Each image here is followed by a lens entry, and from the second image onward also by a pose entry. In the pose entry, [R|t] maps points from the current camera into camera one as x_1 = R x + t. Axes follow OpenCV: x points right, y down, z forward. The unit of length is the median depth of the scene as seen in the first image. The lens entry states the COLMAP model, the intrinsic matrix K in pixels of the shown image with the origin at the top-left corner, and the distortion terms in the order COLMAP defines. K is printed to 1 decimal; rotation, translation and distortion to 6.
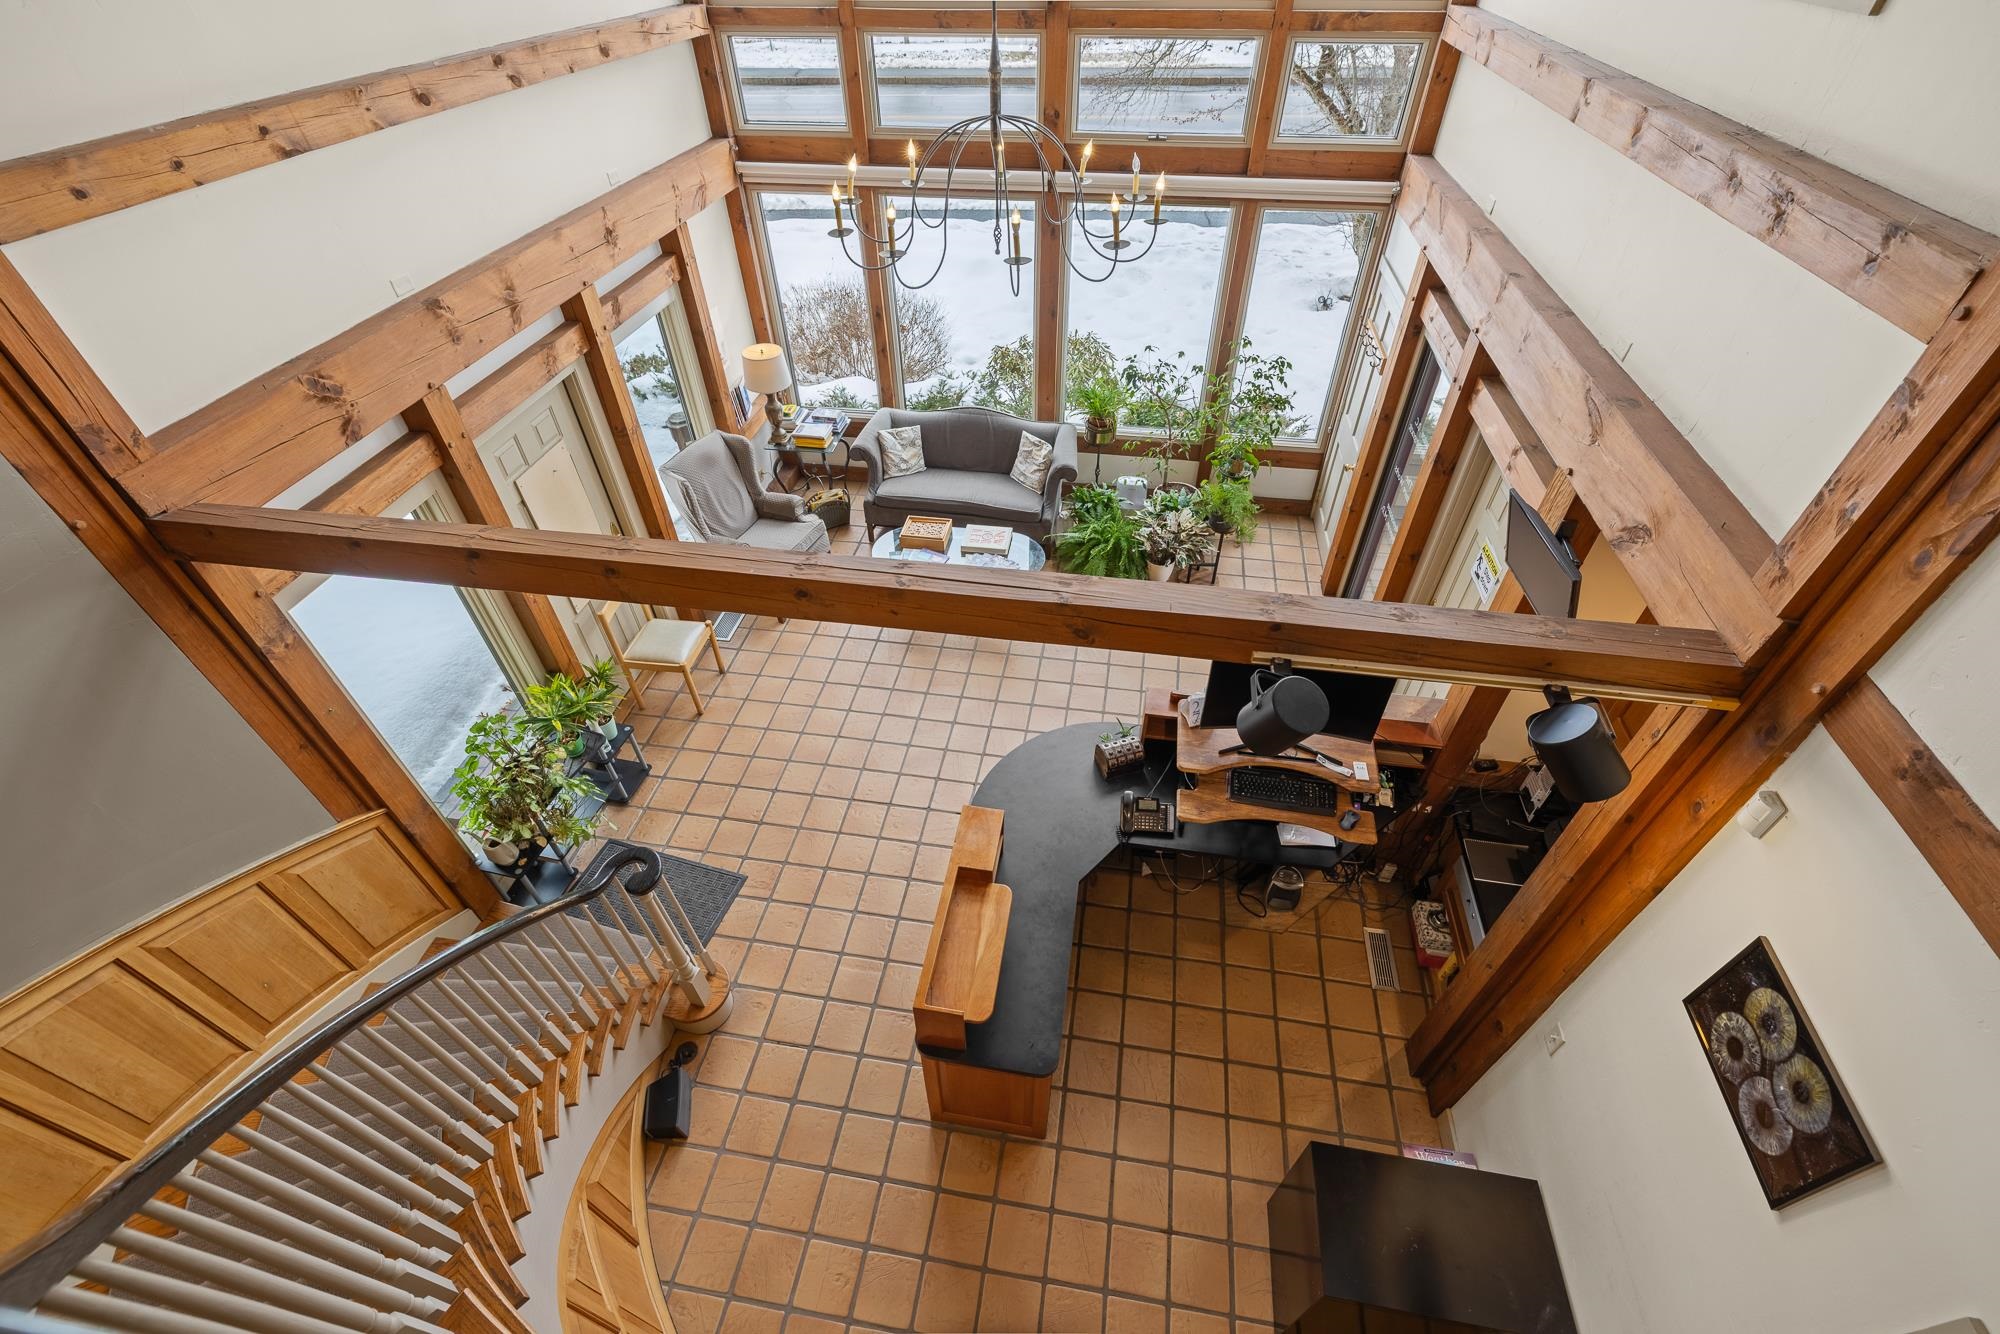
lens RADIAL K [[813.1, 0, 1000.9], [0, 813.1, 652.5], [0, 0, 1]] dist [-0.001015, -0.000099]
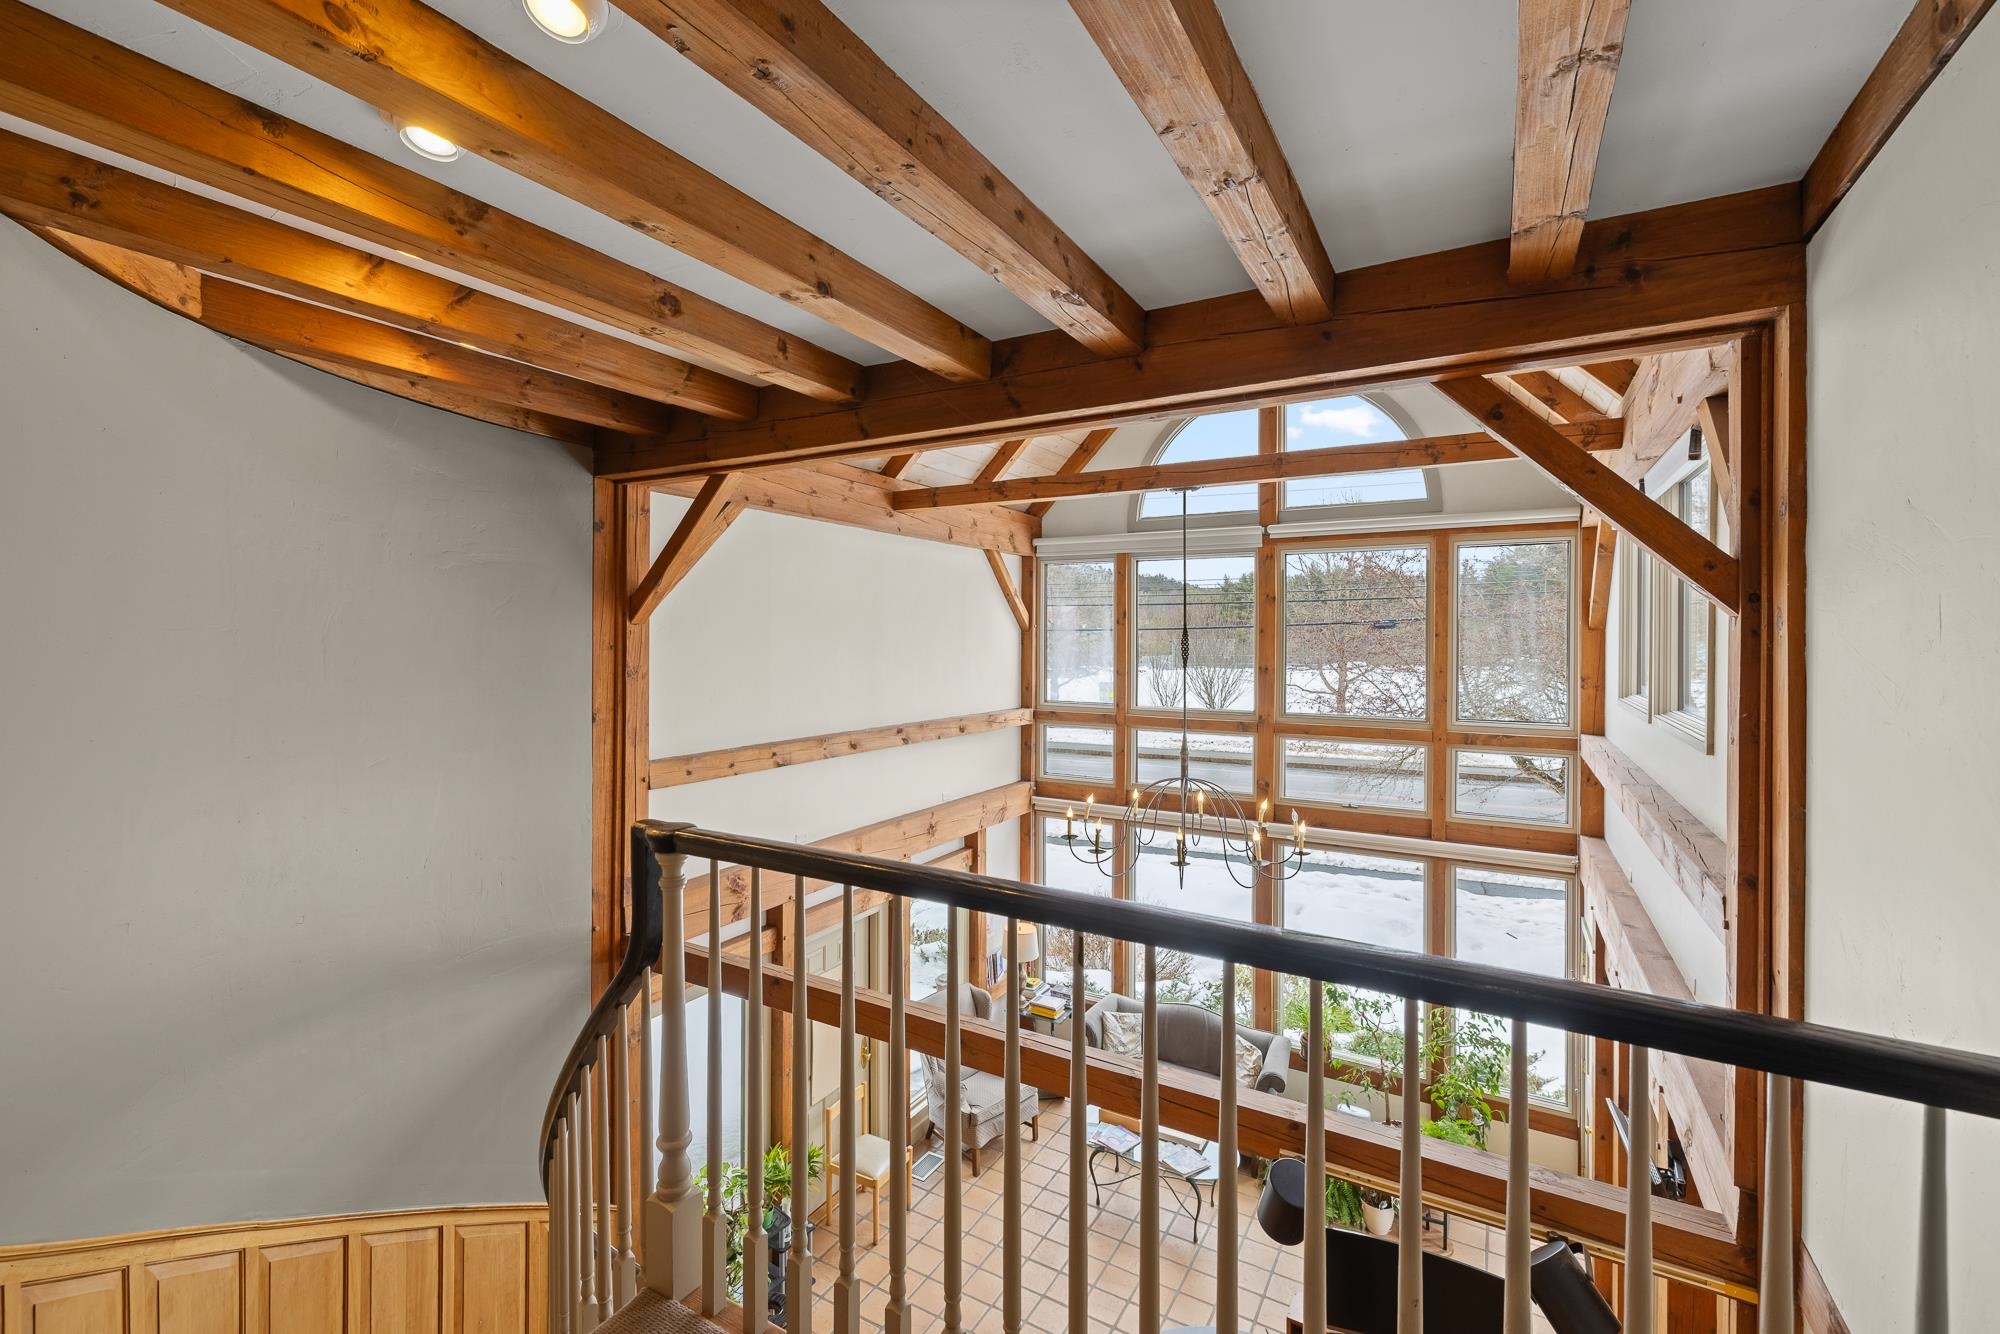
lens RADIAL K [[844.5, 0, 998.3], [0, 844.5, 677.7], [0, 0, 1]] dist [-0.000253, 0.000325]
pose [[0.931858, 0.028601, -0.361694, 0.134041], [-0.256428, 0.757171, -0.600780, 0.126630], [0.256681, 0.652590, 0.712910, -0.180484]]
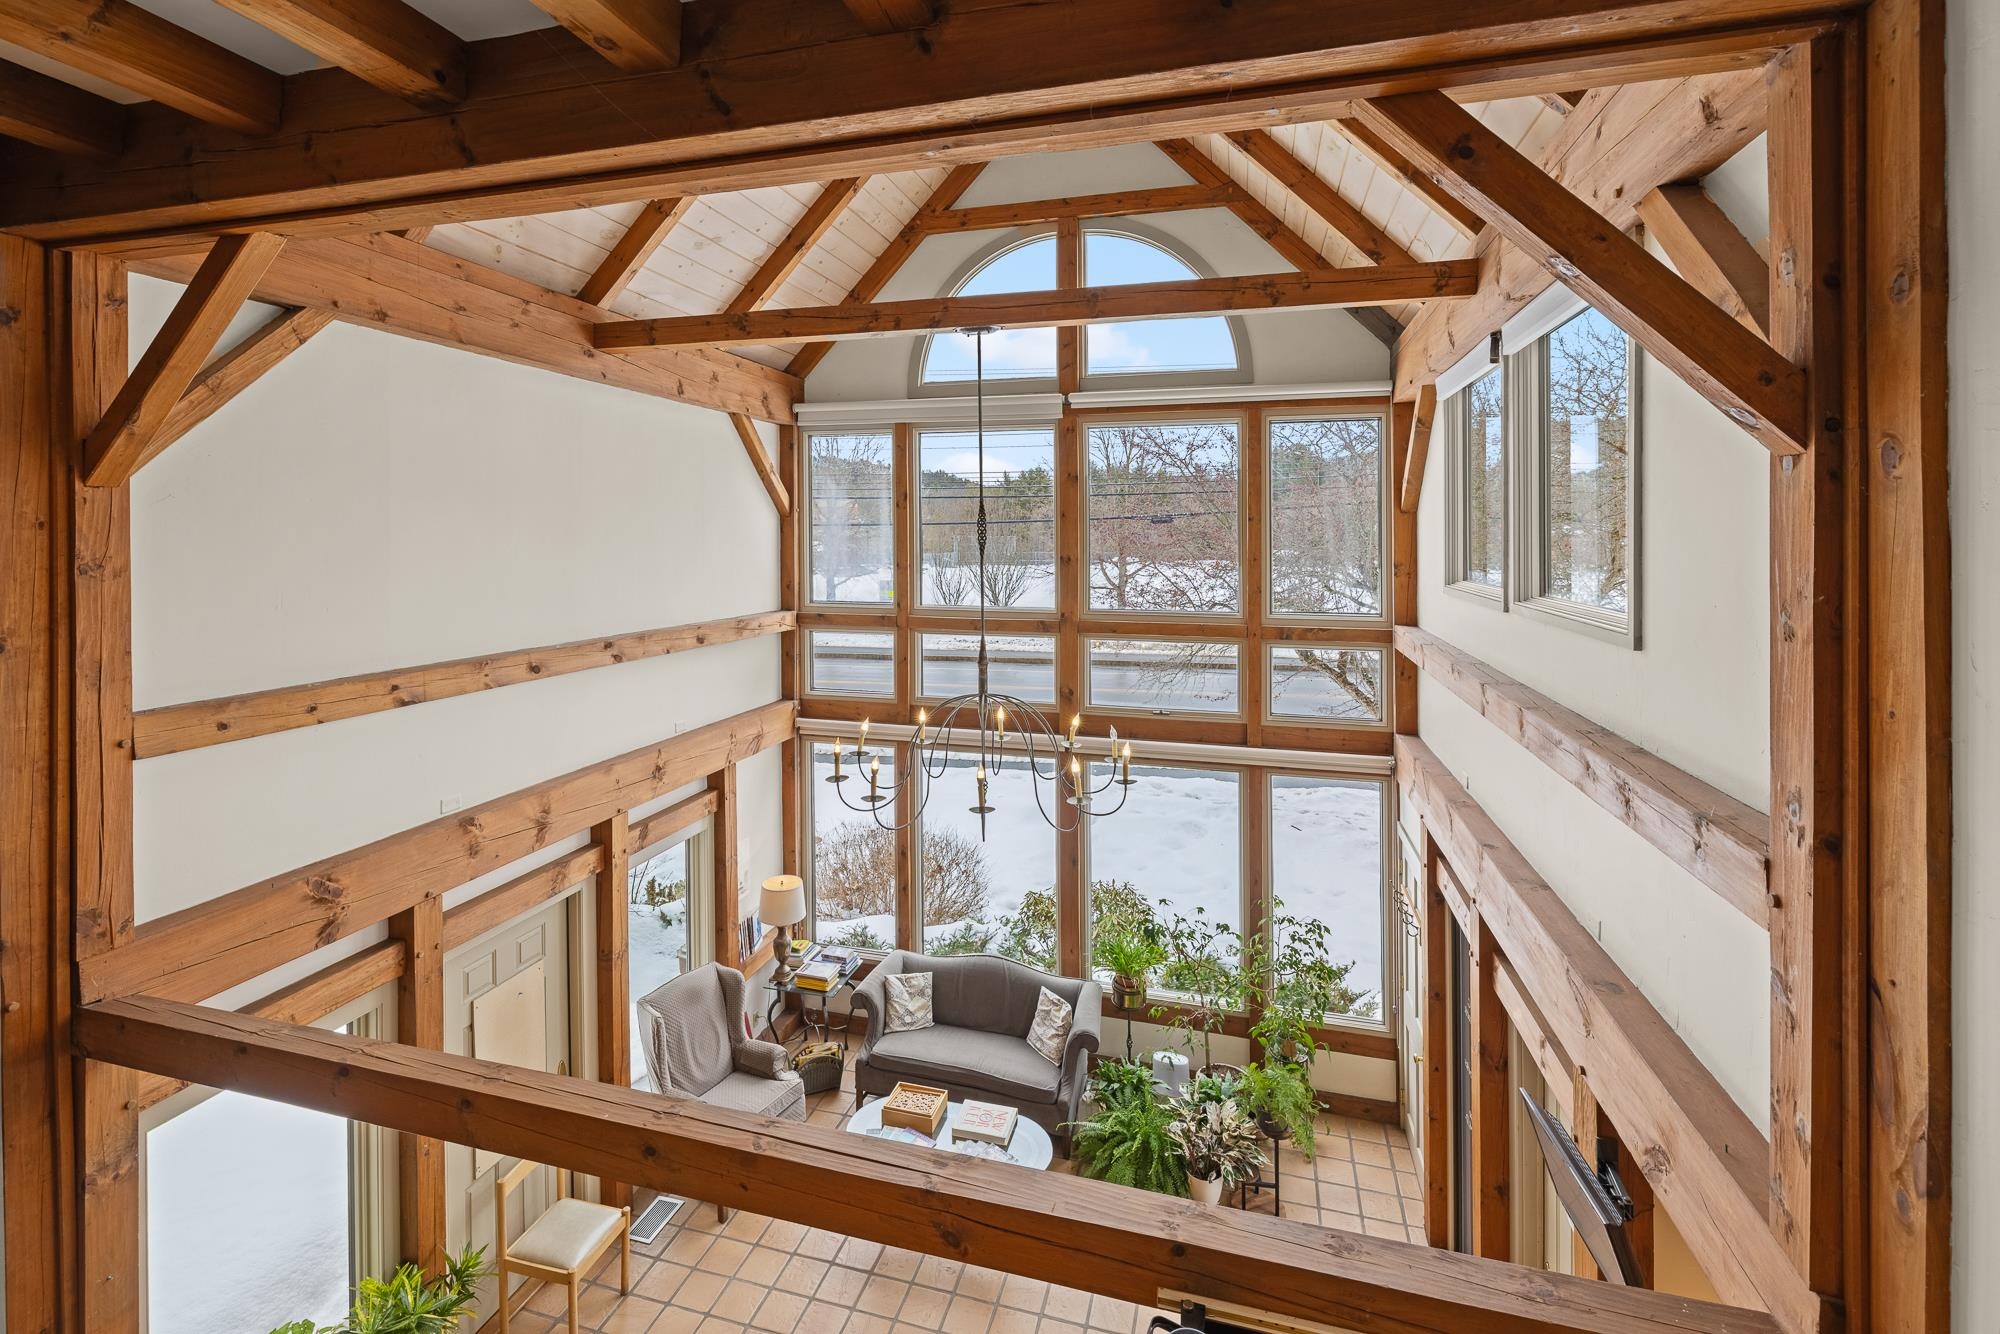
lens RADIAL K [[868.1, 0, 998.6], [0, 868.1, 564.6], [0, 0, 1]] dist [-0.001468, 0.000051]
pose [[0.993233, 0.013594, -0.115339, 0.092592], [-0.086391, 0.750218, -0.655523, 0.014130], [0.077618, 0.661051, 0.746315, -0.038360]]
